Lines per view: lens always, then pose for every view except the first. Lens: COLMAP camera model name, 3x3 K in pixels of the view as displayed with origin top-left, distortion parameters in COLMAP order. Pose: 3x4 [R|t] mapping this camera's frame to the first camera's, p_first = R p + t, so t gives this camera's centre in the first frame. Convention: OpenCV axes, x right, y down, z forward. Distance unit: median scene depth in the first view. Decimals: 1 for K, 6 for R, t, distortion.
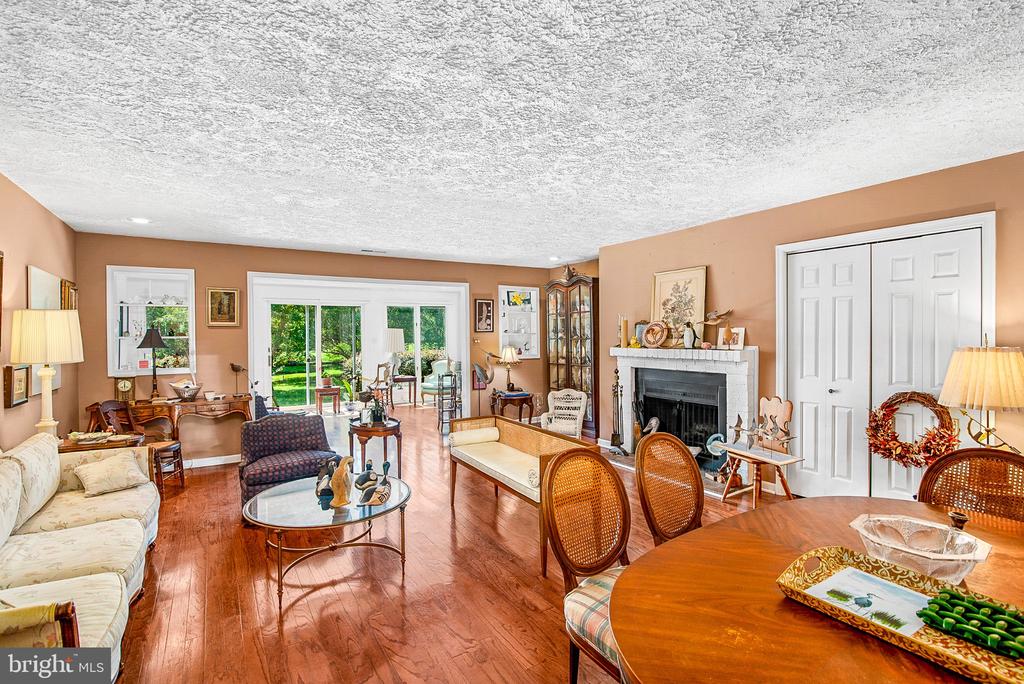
lens RADIAL K [[472.8, 0, 511.8], [0, 472.8, 340.1], [0, 0, 1]] dist [-0.022506, 0.000286]
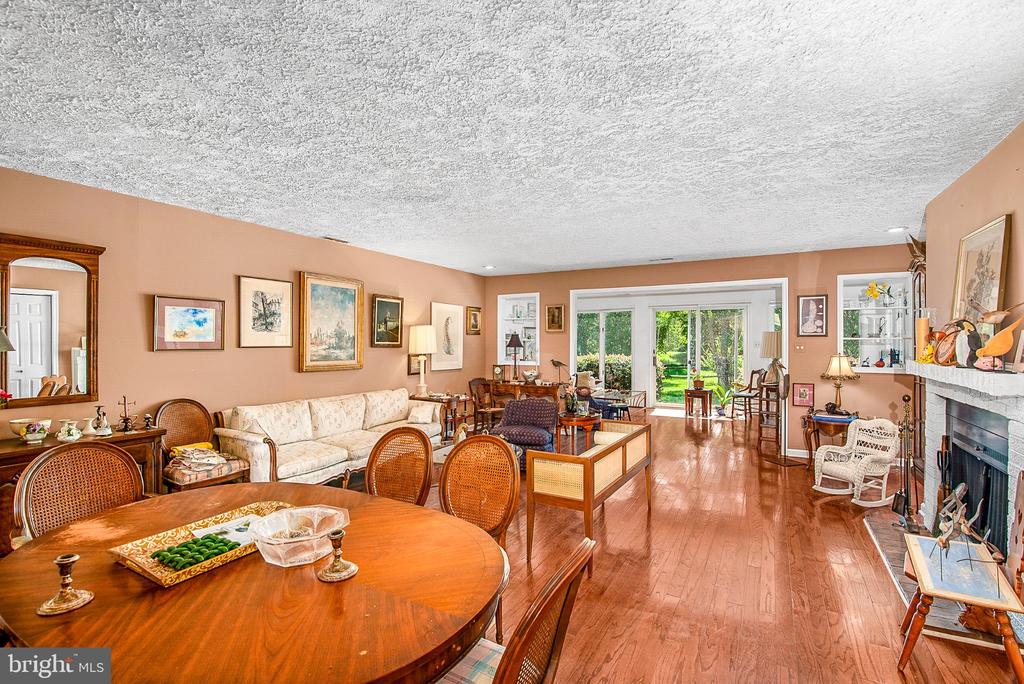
lens RADIAL K [[472.8, 0, 507.7], [0, 472.8, 342.9], [0, 0, 1]] dist [-0.022506, 0.000286]
pose [[0.479265, 0.012191, -0.877585, 0.701107], [-0.012227, 0.999899, 0.007213, -0.009536], [0.877585, 0.007273, 0.479366, 0.297199]]
